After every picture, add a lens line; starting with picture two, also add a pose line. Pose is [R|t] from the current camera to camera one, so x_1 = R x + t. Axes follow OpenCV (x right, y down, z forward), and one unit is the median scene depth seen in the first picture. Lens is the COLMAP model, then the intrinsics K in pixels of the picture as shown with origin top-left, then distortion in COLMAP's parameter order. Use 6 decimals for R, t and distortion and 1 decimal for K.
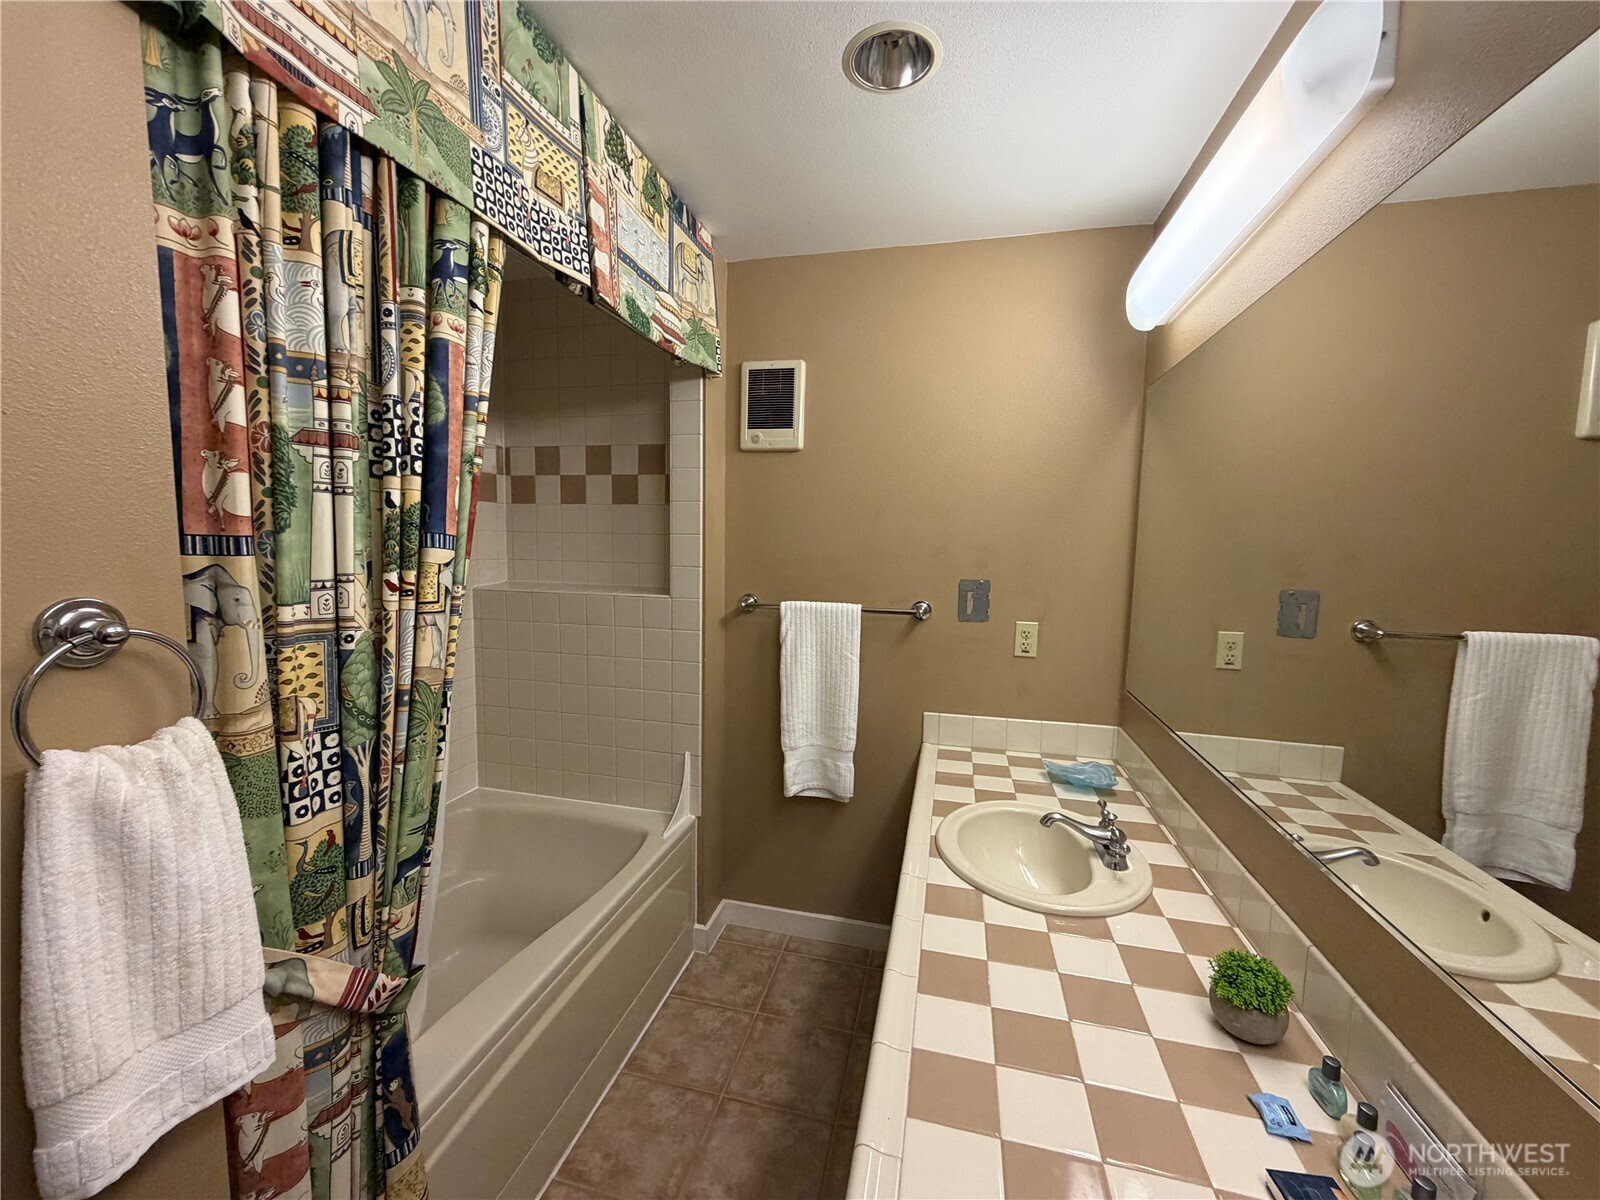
lens RADIAL K [[637.3, 0, 793.7], [0, 637.3, 600.6], [0, 0, 1]] dist [-0.001853, 0.000164]
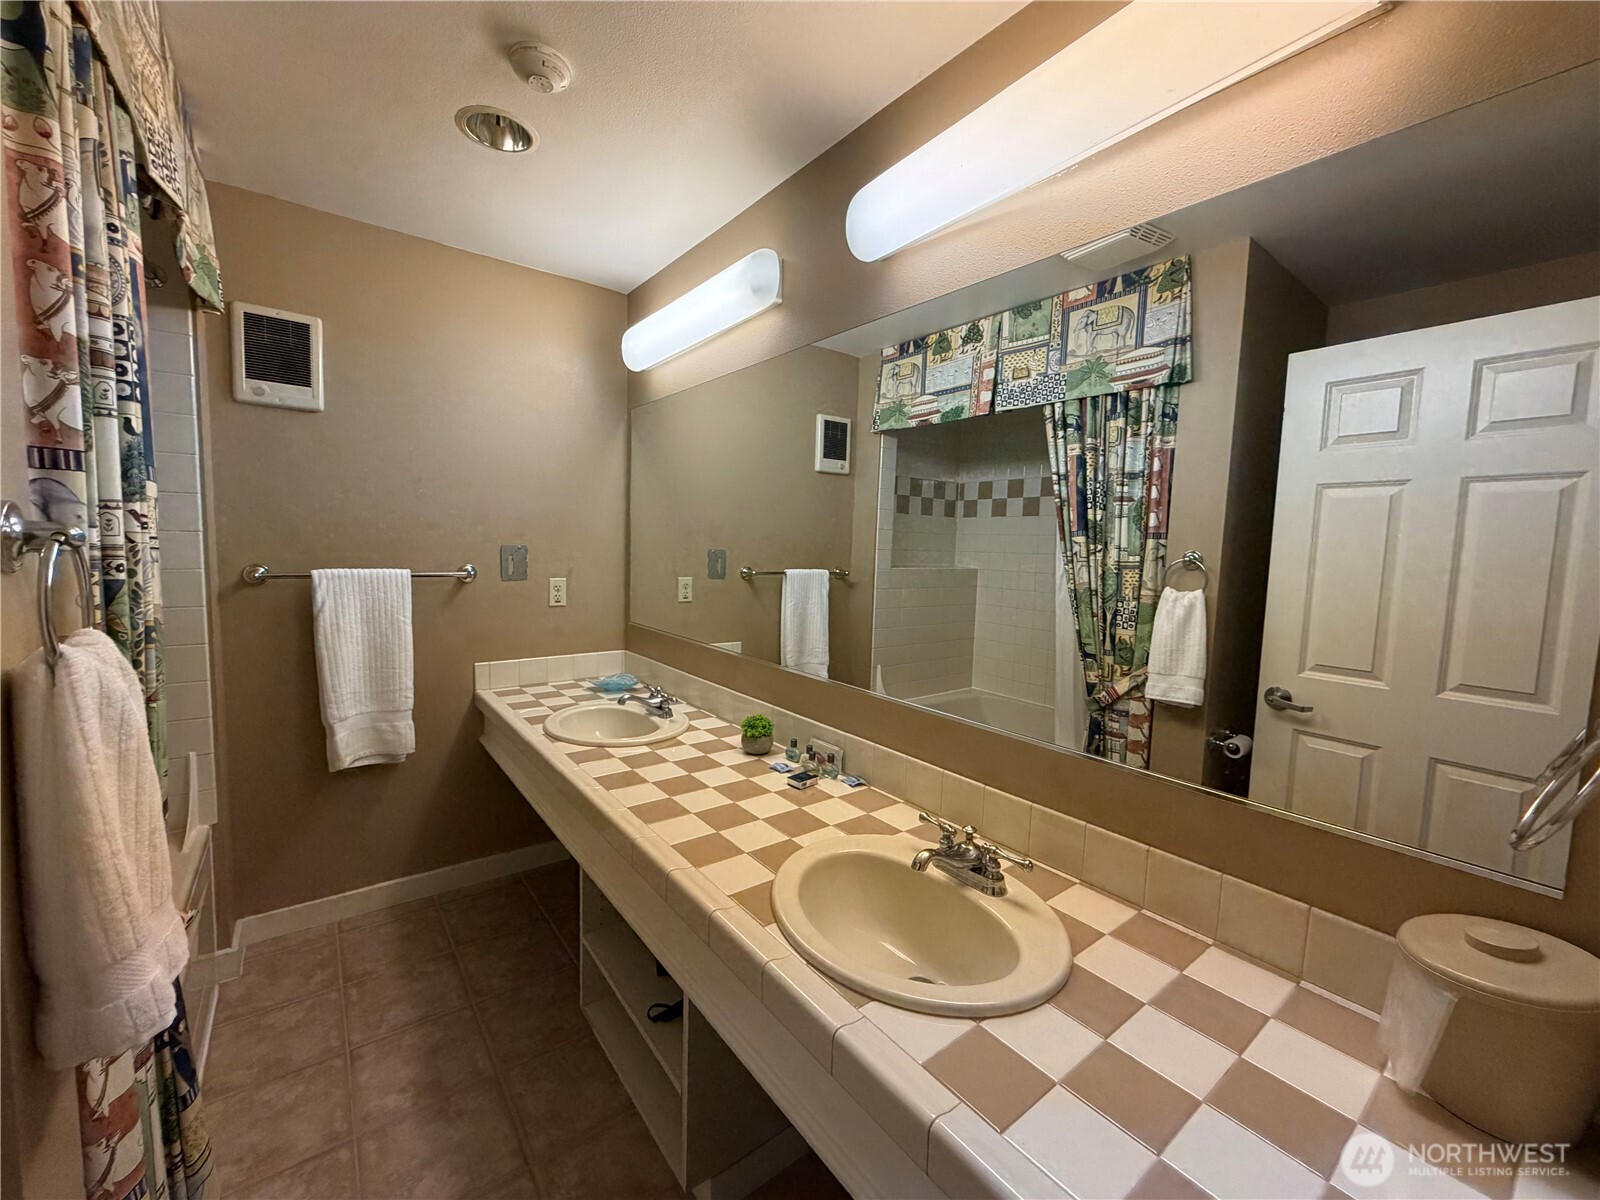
lens RADIAL K [[637.3, 0, 793.7], [0, 637.3, 600.6], [0, 0, 1]] dist [-0.001853, 0.000164]
pose [[0.623898, -0.069072, 0.778447, -0.378336], [0.058124, 0.997429, 0.041918, 0.059356], [-0.779341, 0.019094, 0.626309, -0.182647]]
